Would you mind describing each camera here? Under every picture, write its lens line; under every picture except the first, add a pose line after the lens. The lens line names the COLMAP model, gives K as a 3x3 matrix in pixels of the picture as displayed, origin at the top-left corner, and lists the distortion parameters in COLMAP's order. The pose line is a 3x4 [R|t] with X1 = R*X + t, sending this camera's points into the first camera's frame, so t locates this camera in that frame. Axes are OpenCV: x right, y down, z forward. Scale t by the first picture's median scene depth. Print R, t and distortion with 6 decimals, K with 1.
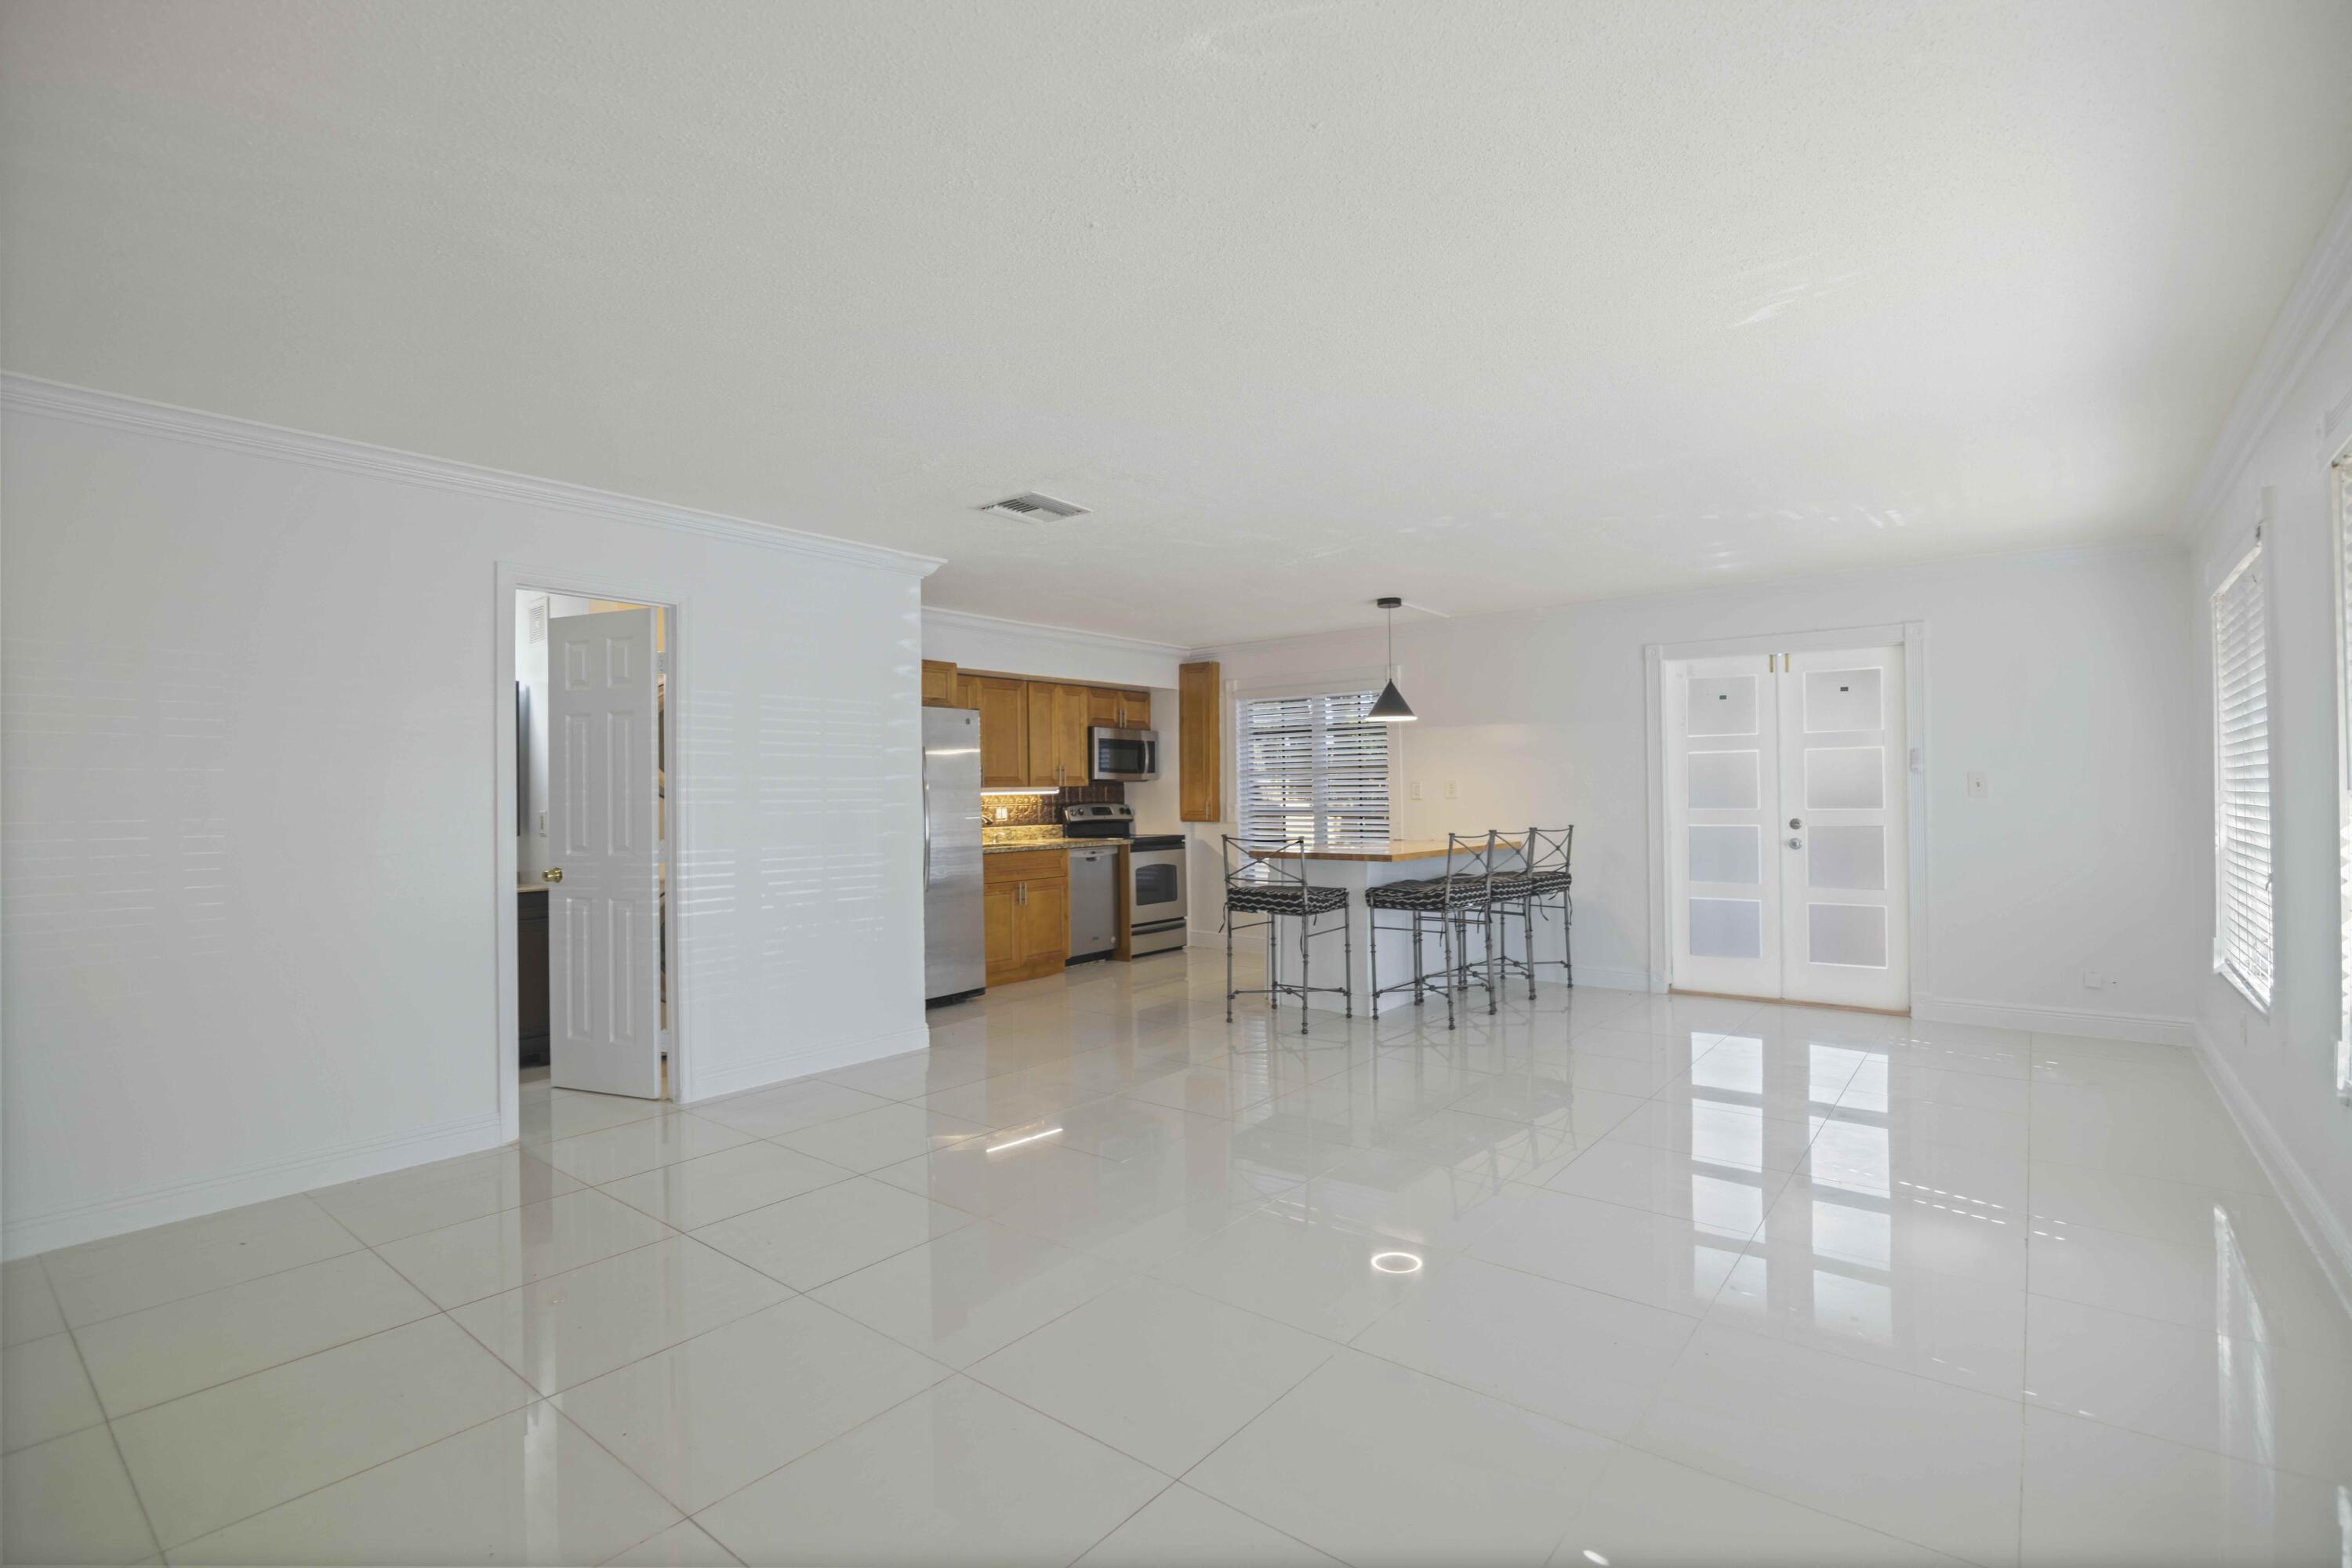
lens RADIAL K [[1088.5, 0, 1176.0], [0, 1088.5, 784.0], [0, 0, 1]] dist [-0.021274, -0.000071]
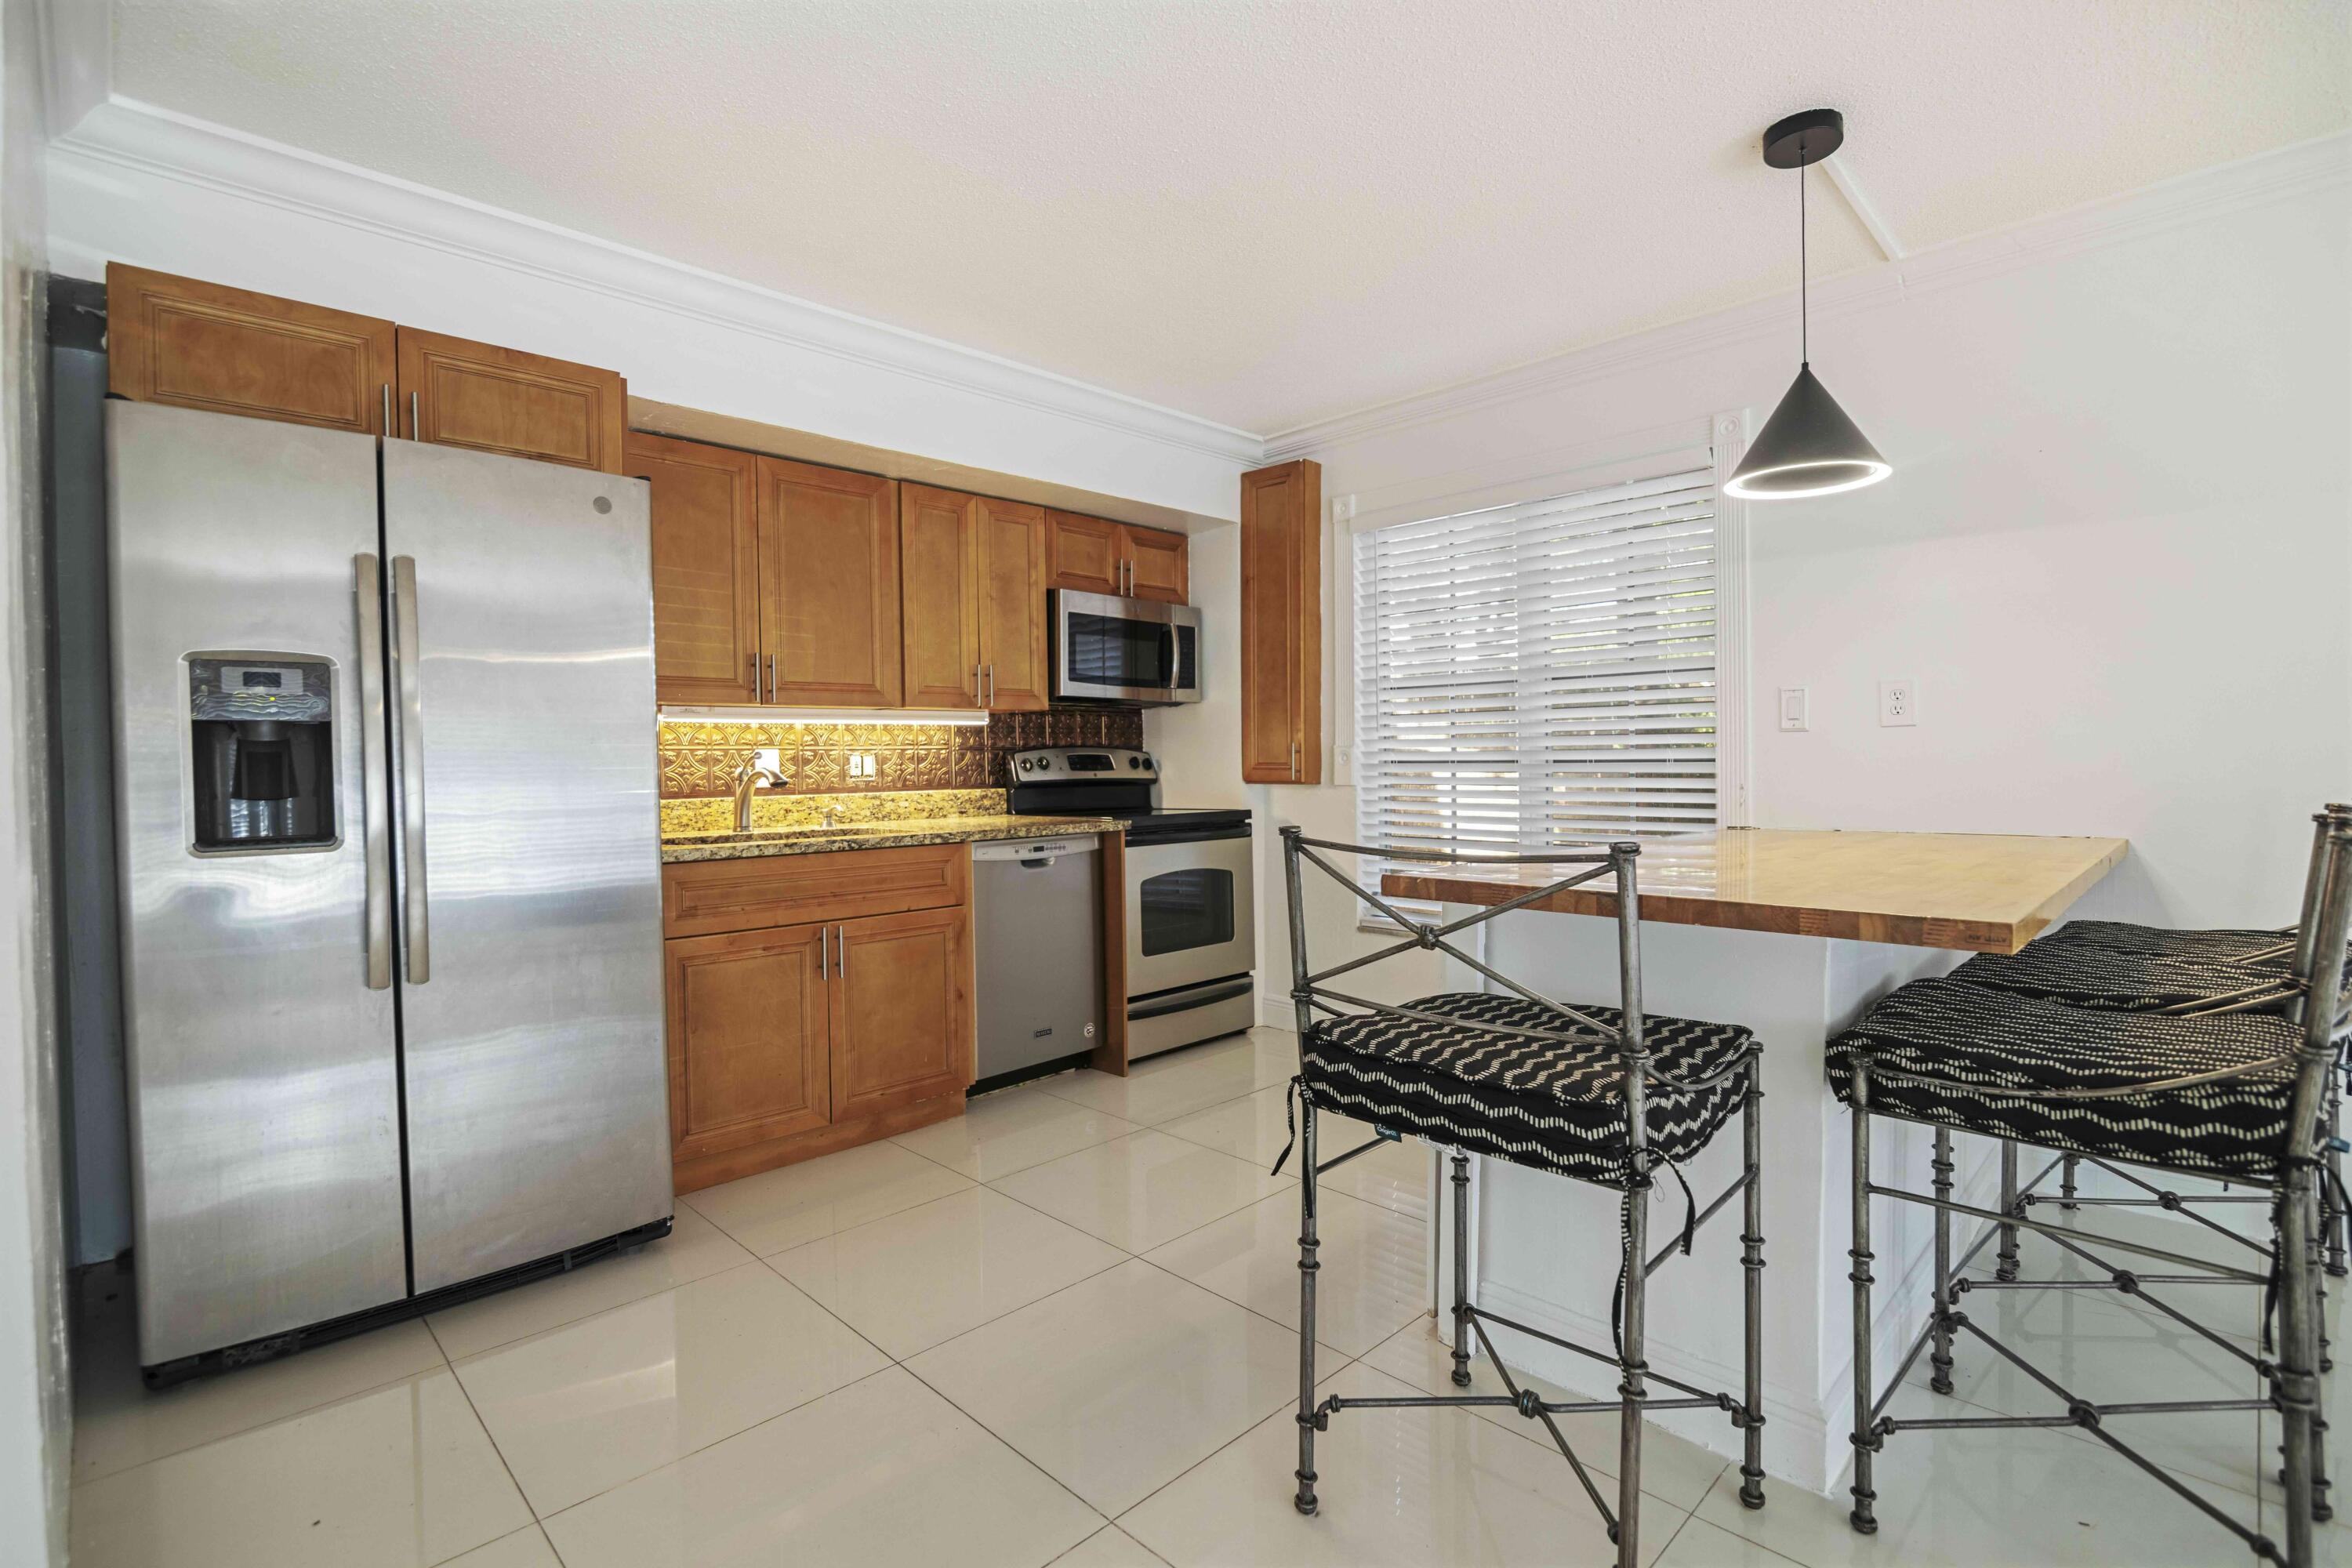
lens RADIAL K [[1088.5, 0, 1176.0], [0, 1088.5, 784.0], [0, 0, 1]] dist [-0.021274, -0.000071]
pose [[0.993271, 0.003295, -0.115767, 0.033517], [0.000433, 0.999483, 0.032161, 0.019401], [0.115813, -0.031994, 0.992756, 0.518333]]
